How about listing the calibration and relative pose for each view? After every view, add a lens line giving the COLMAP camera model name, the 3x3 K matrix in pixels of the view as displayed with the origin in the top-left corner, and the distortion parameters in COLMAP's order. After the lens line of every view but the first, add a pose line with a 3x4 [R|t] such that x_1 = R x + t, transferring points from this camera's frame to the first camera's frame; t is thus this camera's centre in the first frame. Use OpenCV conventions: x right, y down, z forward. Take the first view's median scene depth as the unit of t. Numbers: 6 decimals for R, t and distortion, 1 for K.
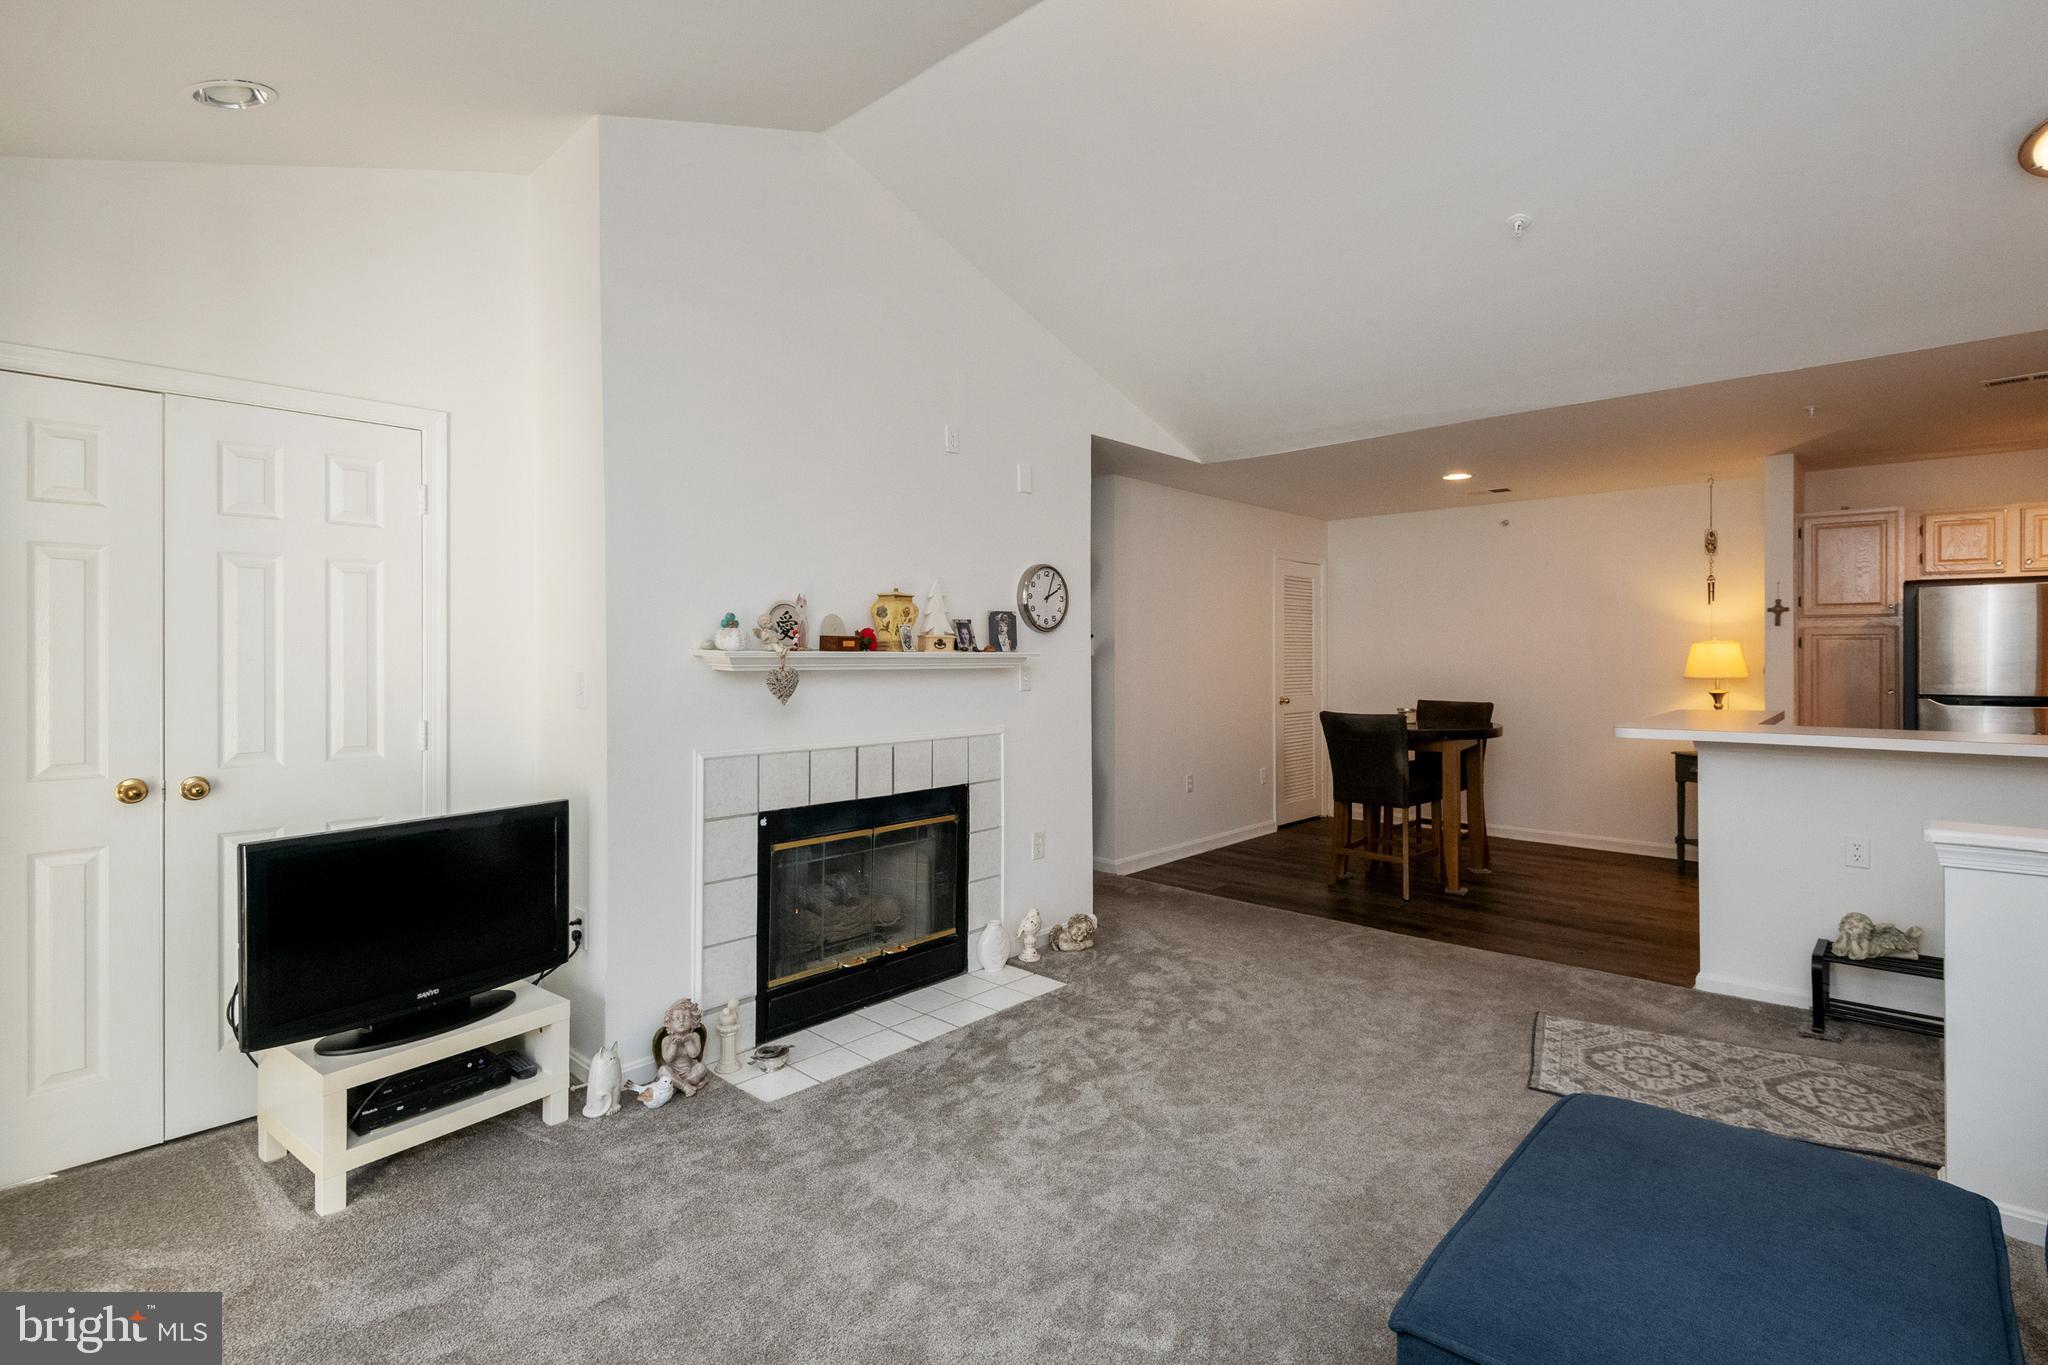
lens RADIAL K [[937.3, 0, 1053.3], [0, 937.3, 671.3], [0, 0, 1]] dist [0.035124, -0.018696]
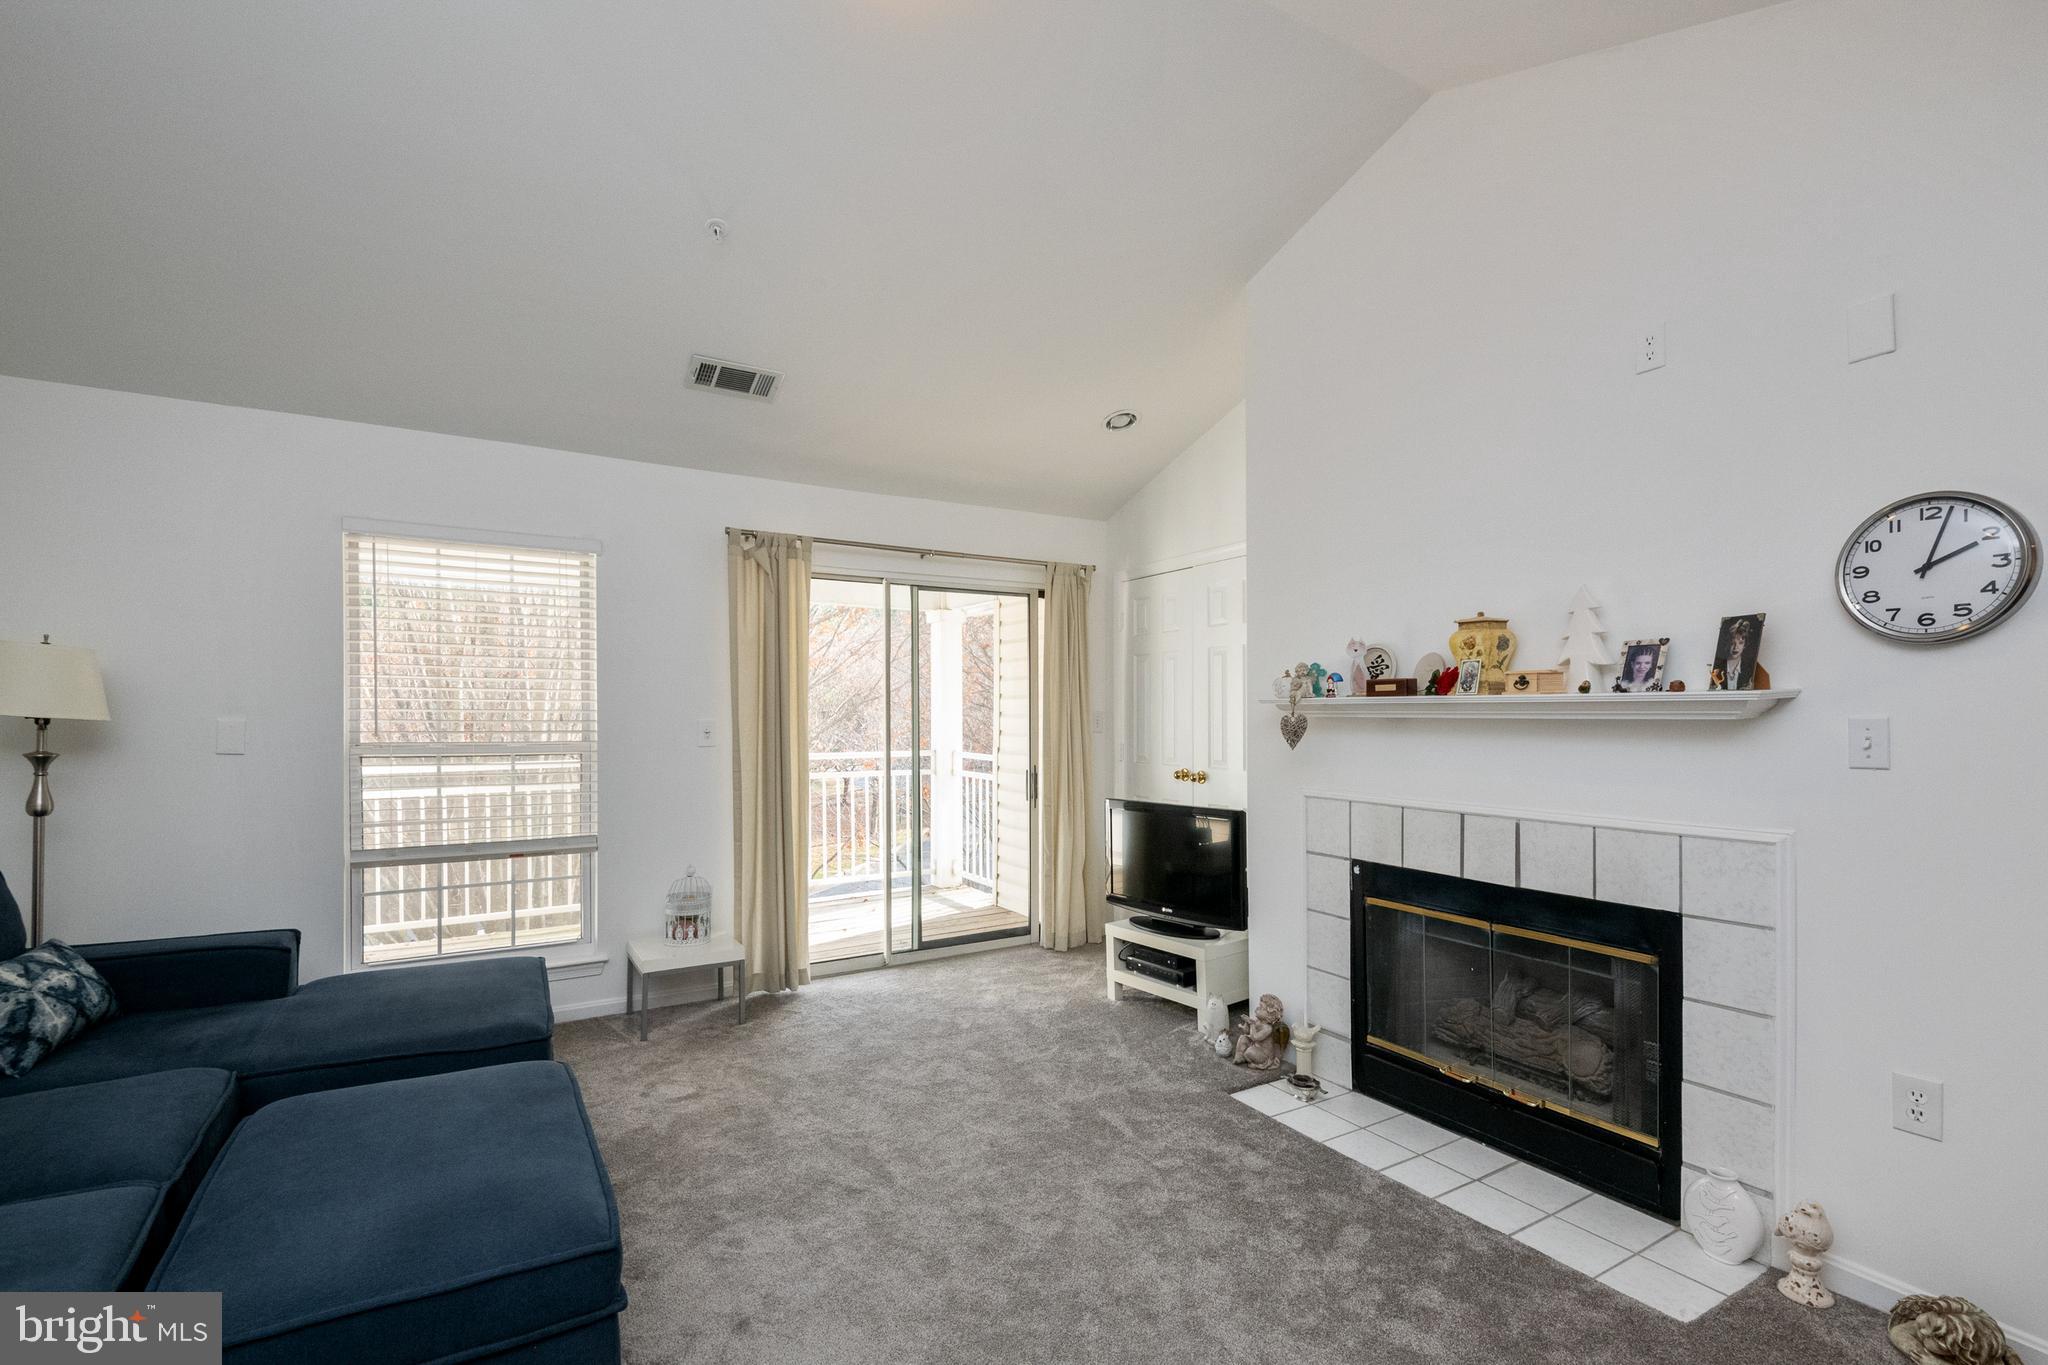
lens RADIAL K [[937.3, 0, 1029.4], [0, 937.3, 724.1], [0, 0, 1]] dist [0.035124, -0.018696]
pose [[-0.286426, 0.015758, -0.957973, 0.662030], [-0.010704, 0.999750, 0.019645, -0.008290], [0.958043, 0.015881, -0.286186, 0.850992]]
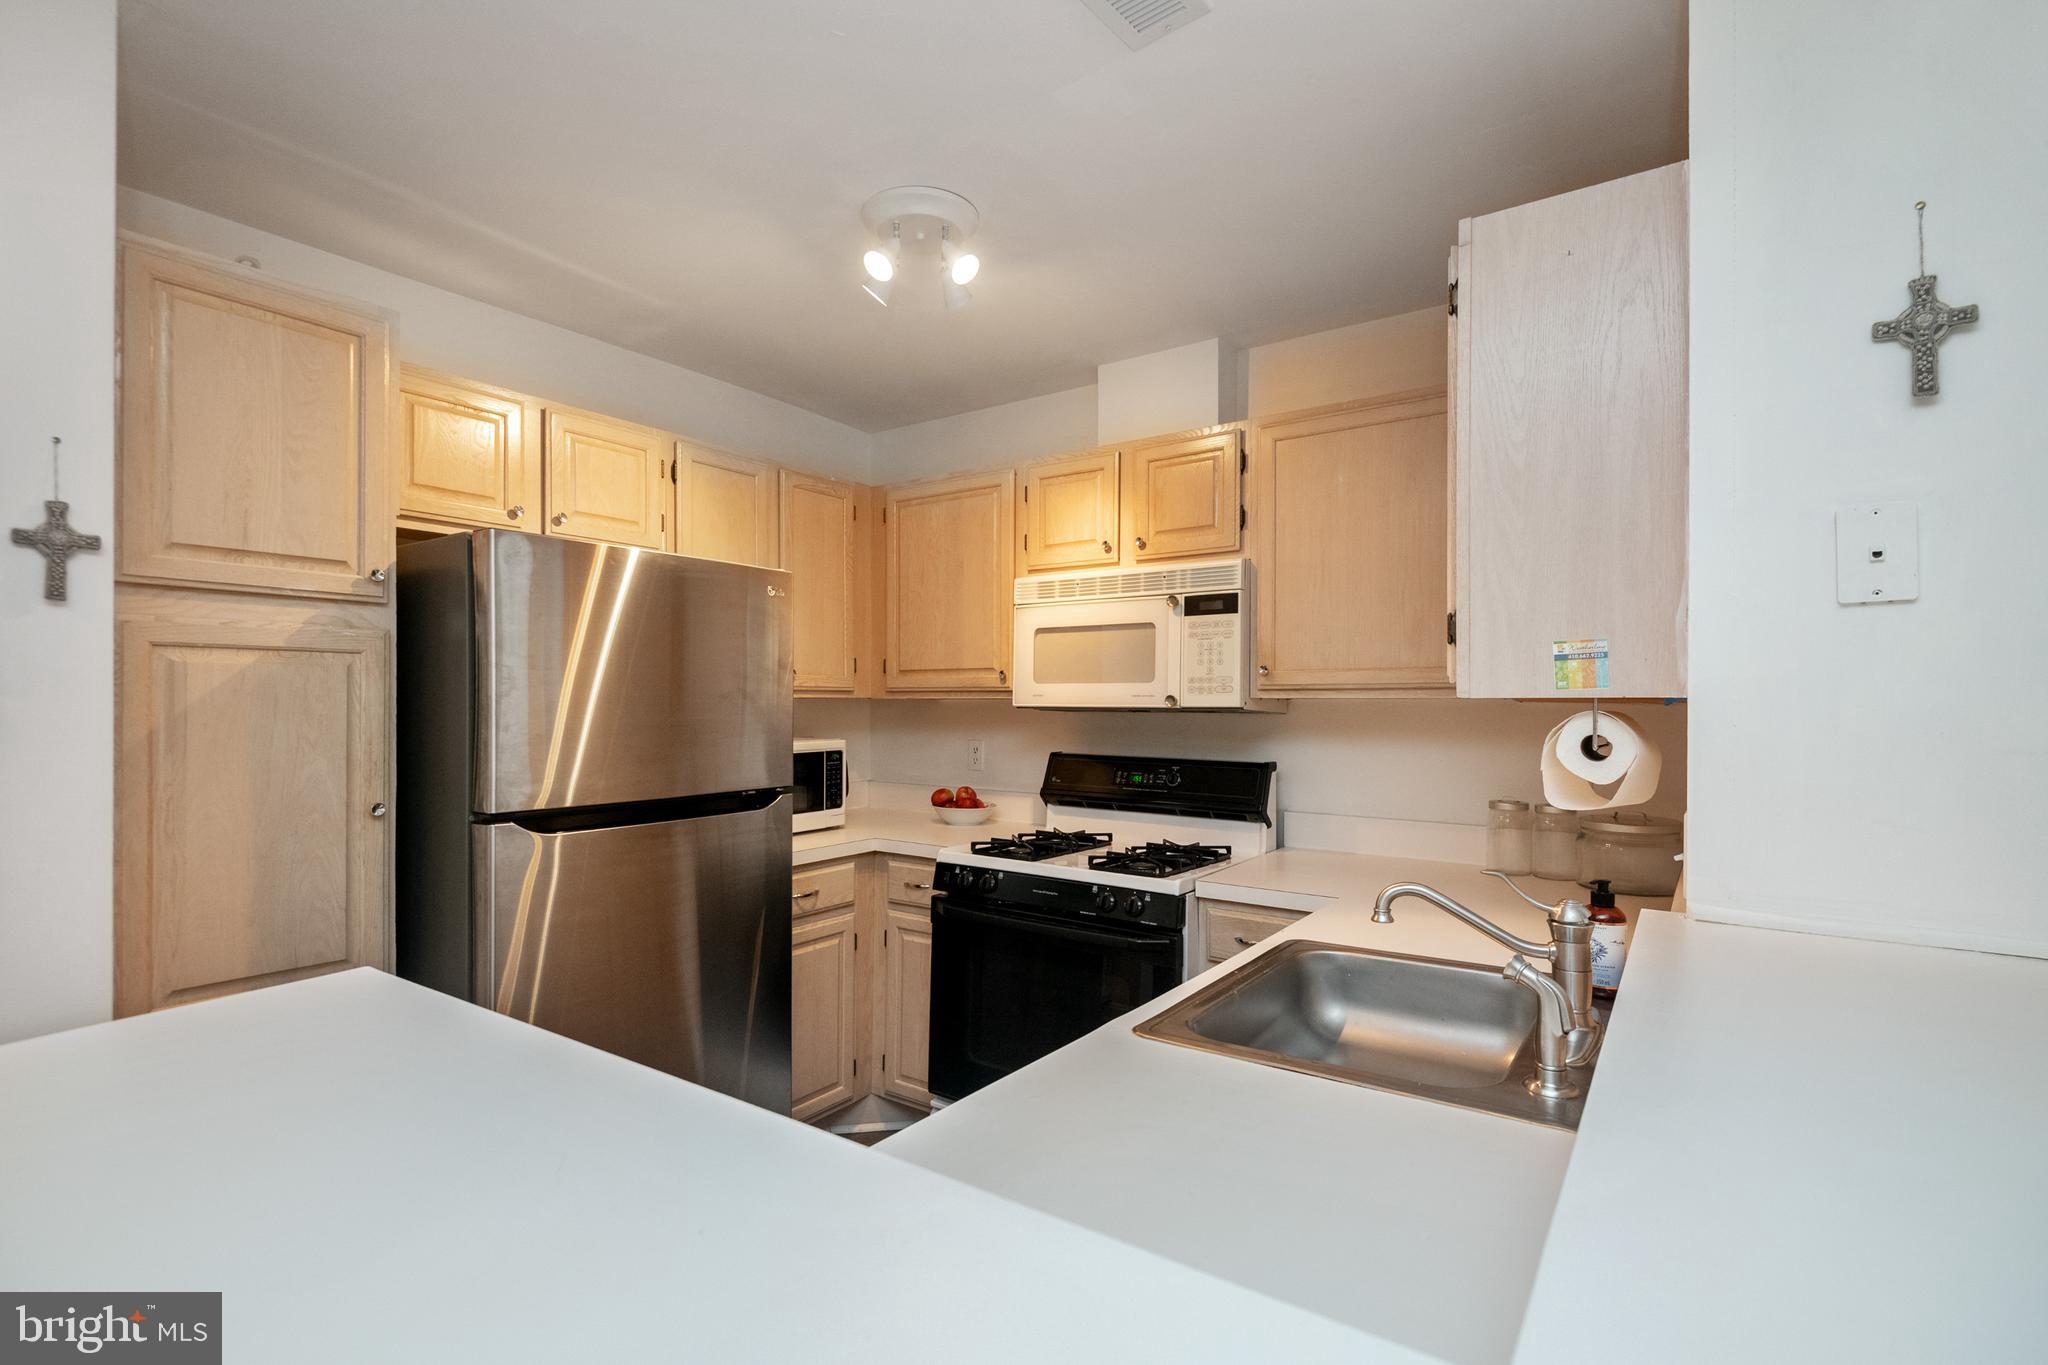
lens RADIAL K [[961.0, 0, 1026.6], [0, 961.0, 706.1], [0, 0, 1]] dist [0.019762, -0.012372]
pose [[-0.125819, -0.003227, 0.992048, 0.668373], [0.015517, 0.999866, 0.005220, -0.023728], [-0.991932, 0.016050, -0.125752, 1.107189]]
